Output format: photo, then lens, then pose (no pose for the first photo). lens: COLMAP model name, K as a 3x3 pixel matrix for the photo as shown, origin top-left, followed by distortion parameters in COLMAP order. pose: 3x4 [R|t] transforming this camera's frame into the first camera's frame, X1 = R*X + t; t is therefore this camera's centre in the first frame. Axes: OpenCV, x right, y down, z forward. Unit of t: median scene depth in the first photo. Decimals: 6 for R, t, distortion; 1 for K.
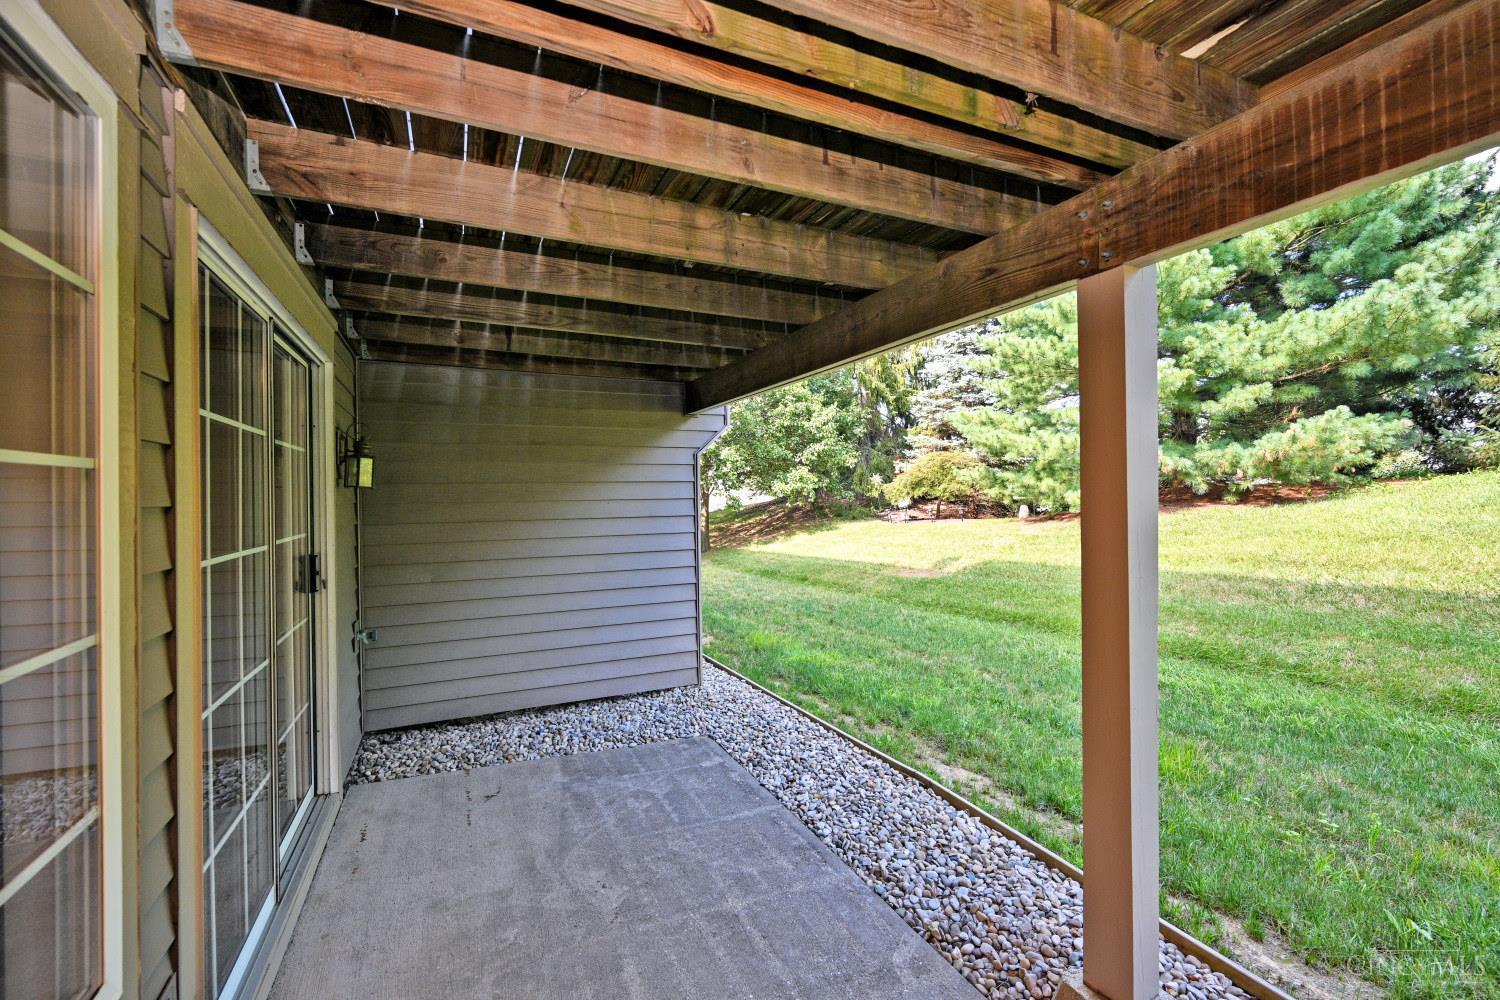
lens RADIAL K [[656.3, 0, 751.0], [0, 656.3, 501.9], [0, 0, 1]] dist [0.000497, -0.000146]
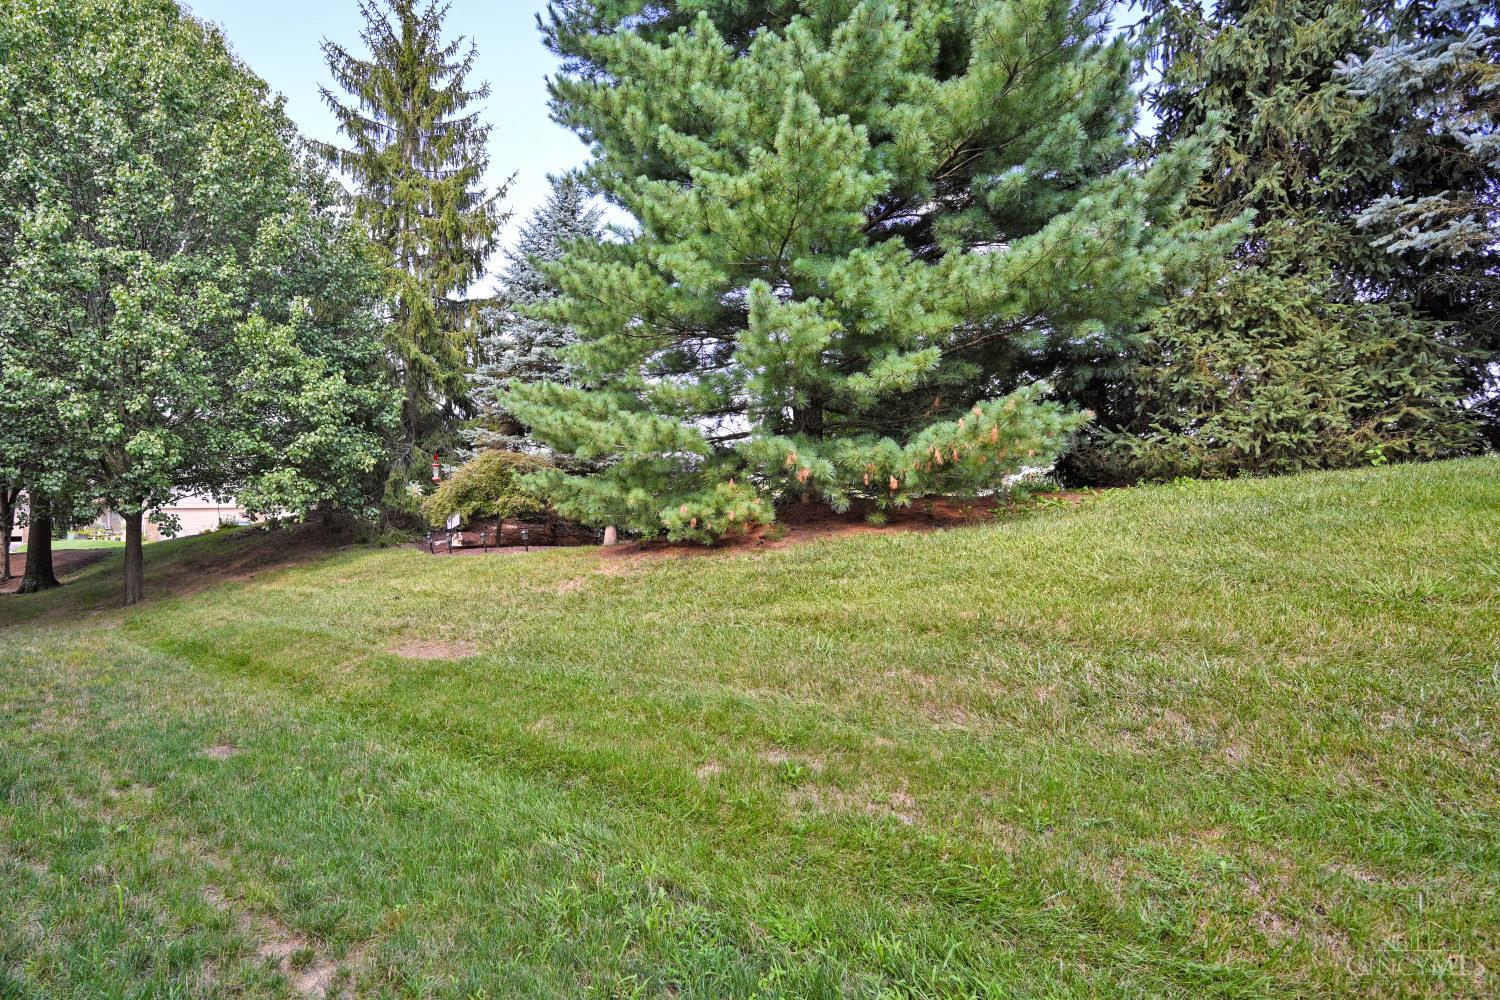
lens RADIAL K [[656.3, 0, 751.0], [0, 656.3, 501.9], [0, 0, 1]] dist [0.000497, -0.000146]
pose [[0.837764, 0.003068, 0.546024, 0.188242], [0.008270, 0.999798, -0.018307, -0.009231], [-0.545970, 0.019852, 0.837570, 0.387984]]
